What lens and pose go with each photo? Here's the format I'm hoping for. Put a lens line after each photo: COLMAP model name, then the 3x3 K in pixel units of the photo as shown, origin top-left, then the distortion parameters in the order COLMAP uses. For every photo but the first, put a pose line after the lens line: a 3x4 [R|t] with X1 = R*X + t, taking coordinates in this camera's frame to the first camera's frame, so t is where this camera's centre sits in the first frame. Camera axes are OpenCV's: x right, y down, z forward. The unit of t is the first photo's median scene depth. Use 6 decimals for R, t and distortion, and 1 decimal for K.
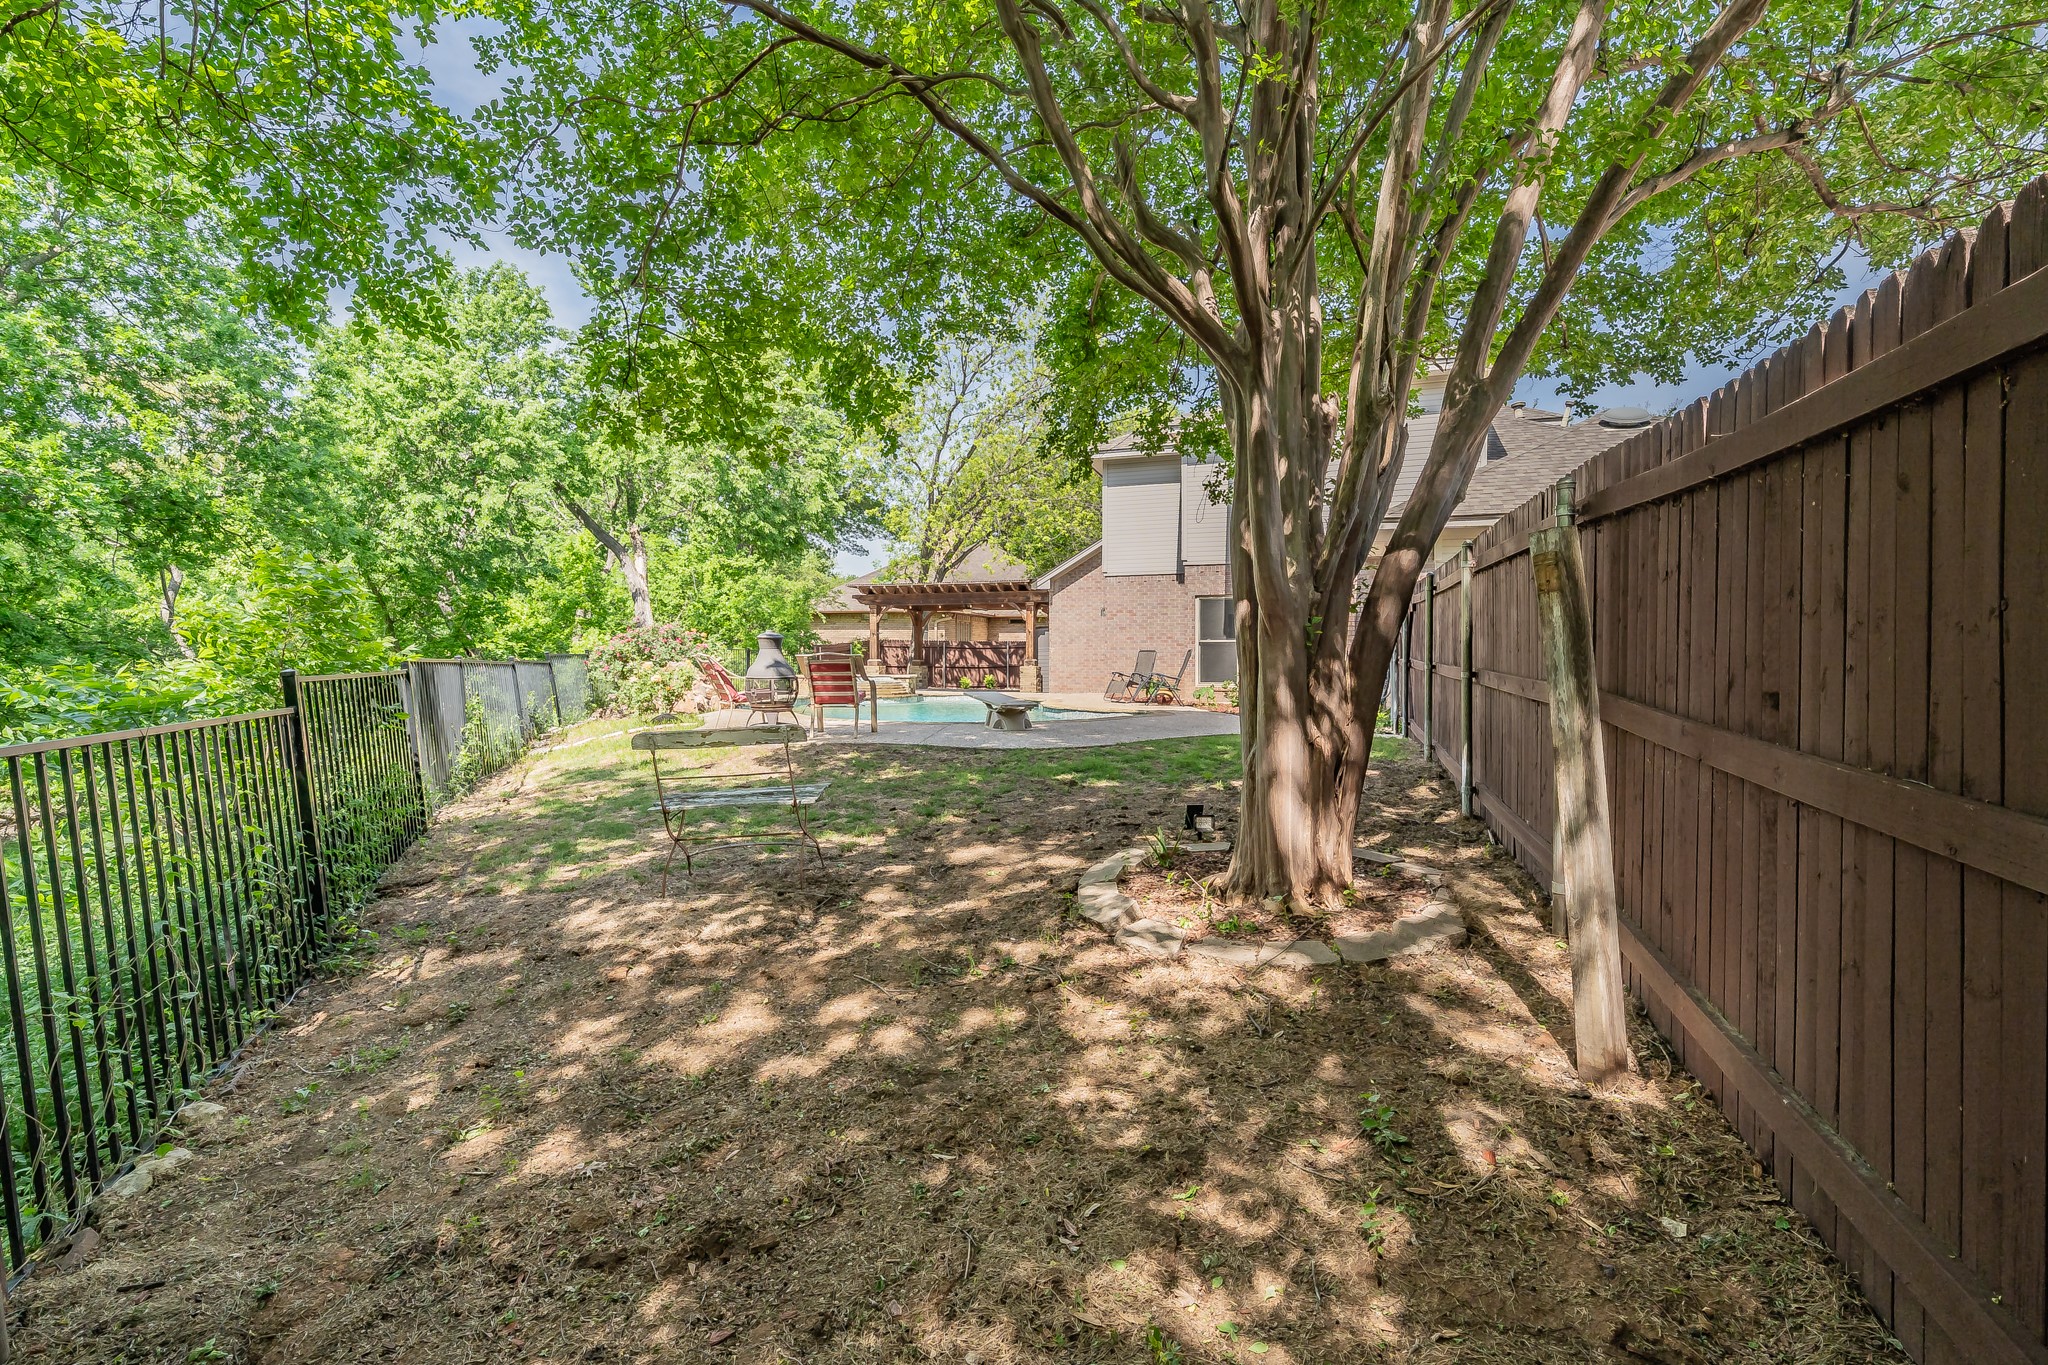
lens RADIAL K [[936.4, 0, 1029.5], [0, 936.4, 678.3], [0, 0, 1]] dist [0.000350, 0.000064]
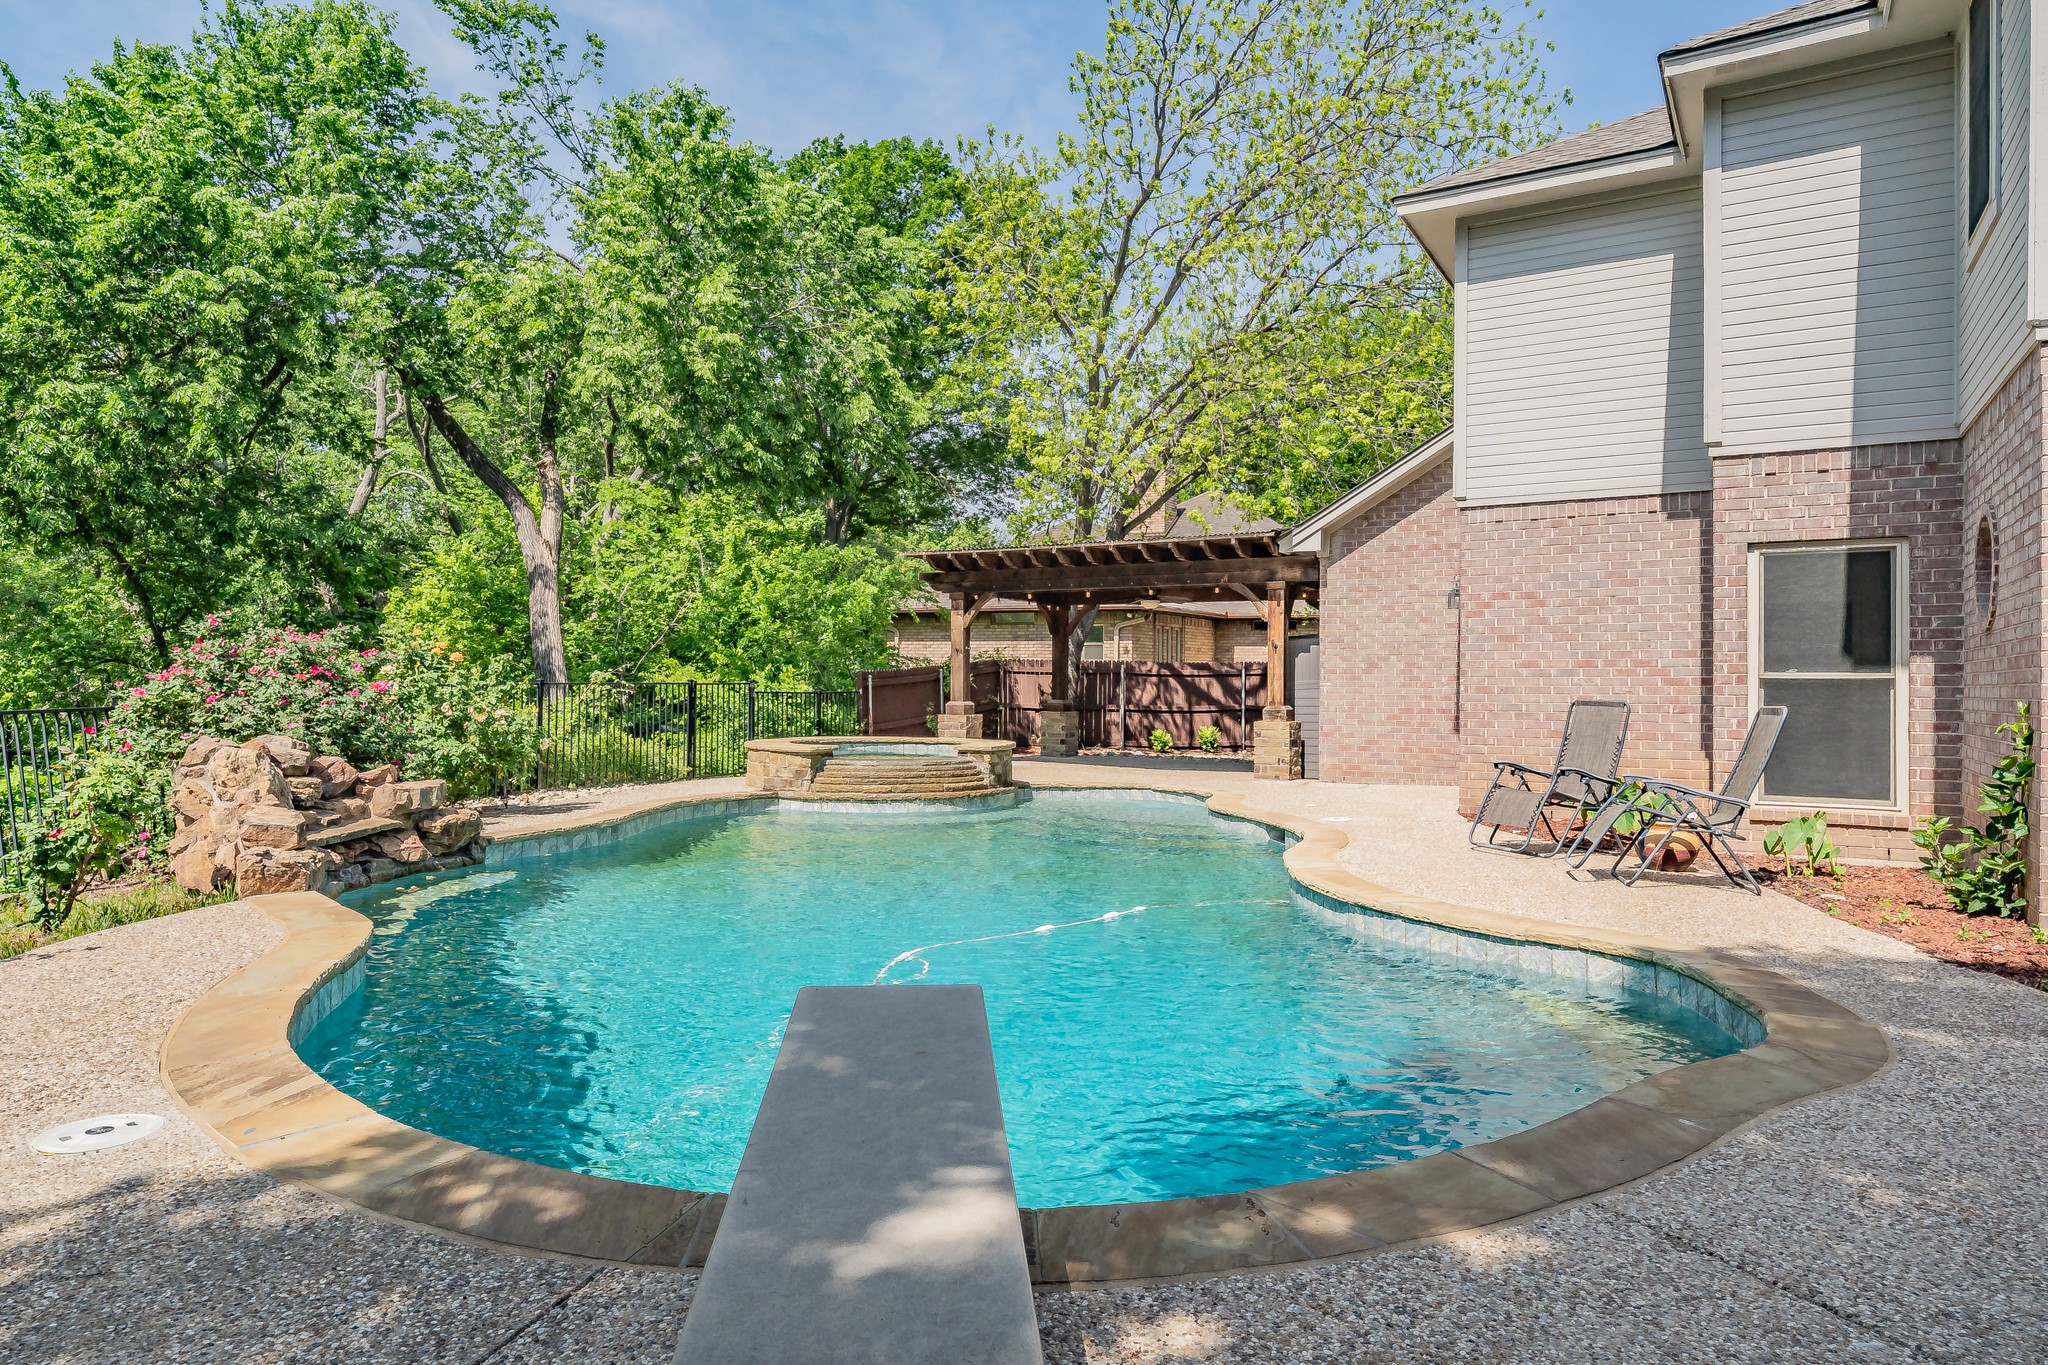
lens RADIAL K [[1240.2, 0, 1030.2], [0, 1240.2, 679.1], [0, 0, 1]] dist [0.011921, 0.003441]
pose [[0.975351, 0.004577, -0.220613, 0.016379], [-0.008784, 0.999798, -0.018092, -0.020868], [0.220485, 0.019584, 0.975194, 0.365141]]
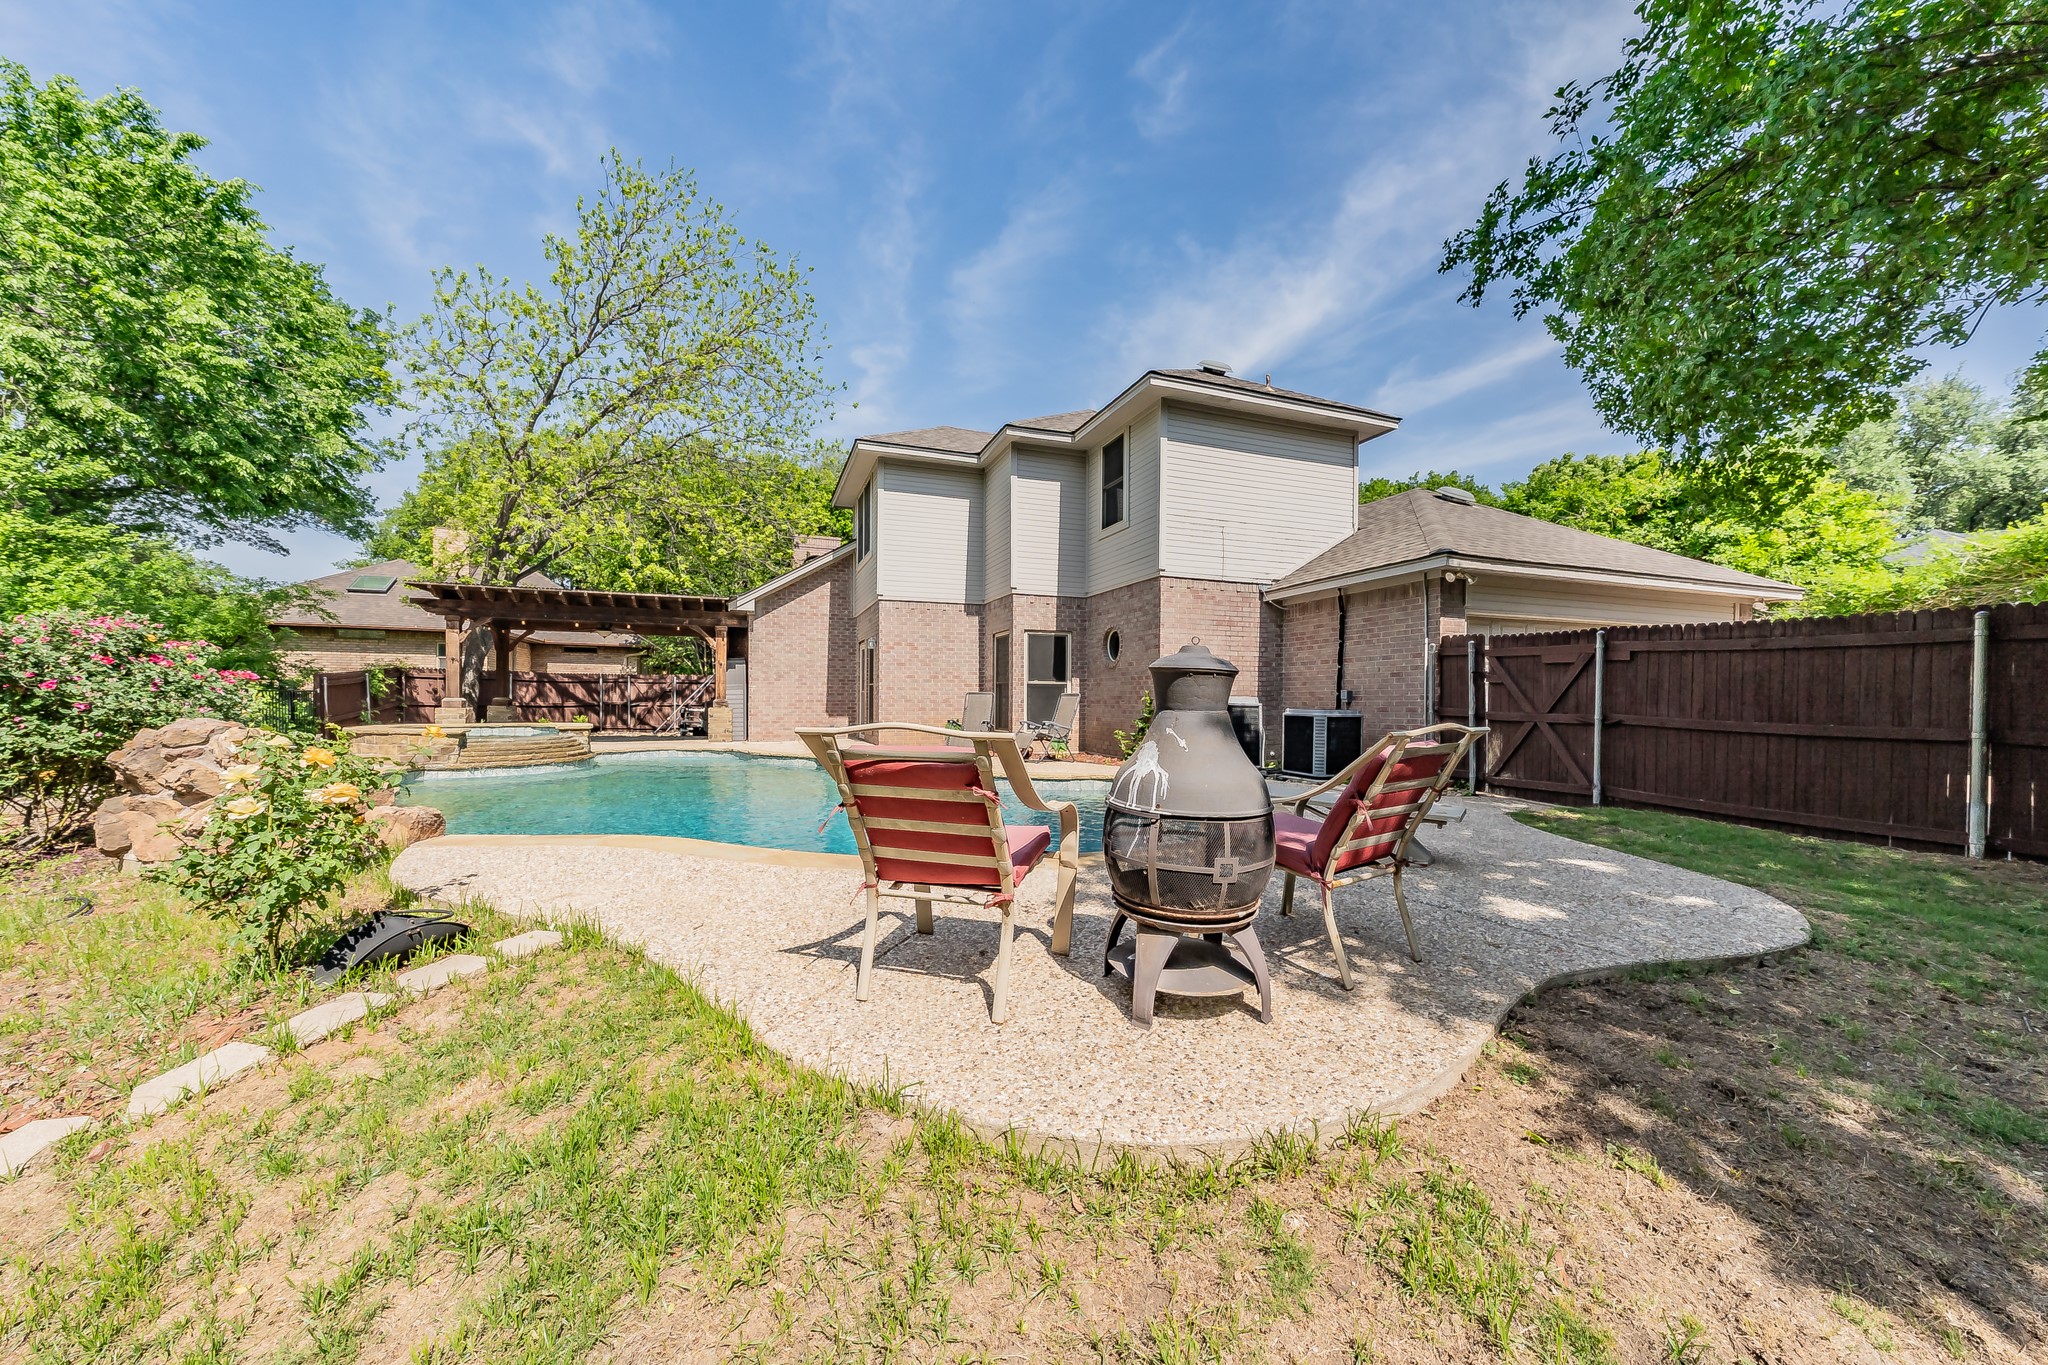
lens RADIAL K [[769.4, 0, 1021.8], [0, 769.4, 698.7], [0, 0, 1]] dist [0.004063, 0.000377]
pose [[0.790047, 0.006638, 0.613010, -0.184806], [0.001355, 0.999920, -0.012574, -0.012866], [-0.613044, 0.010764, 0.789975, 0.329545]]
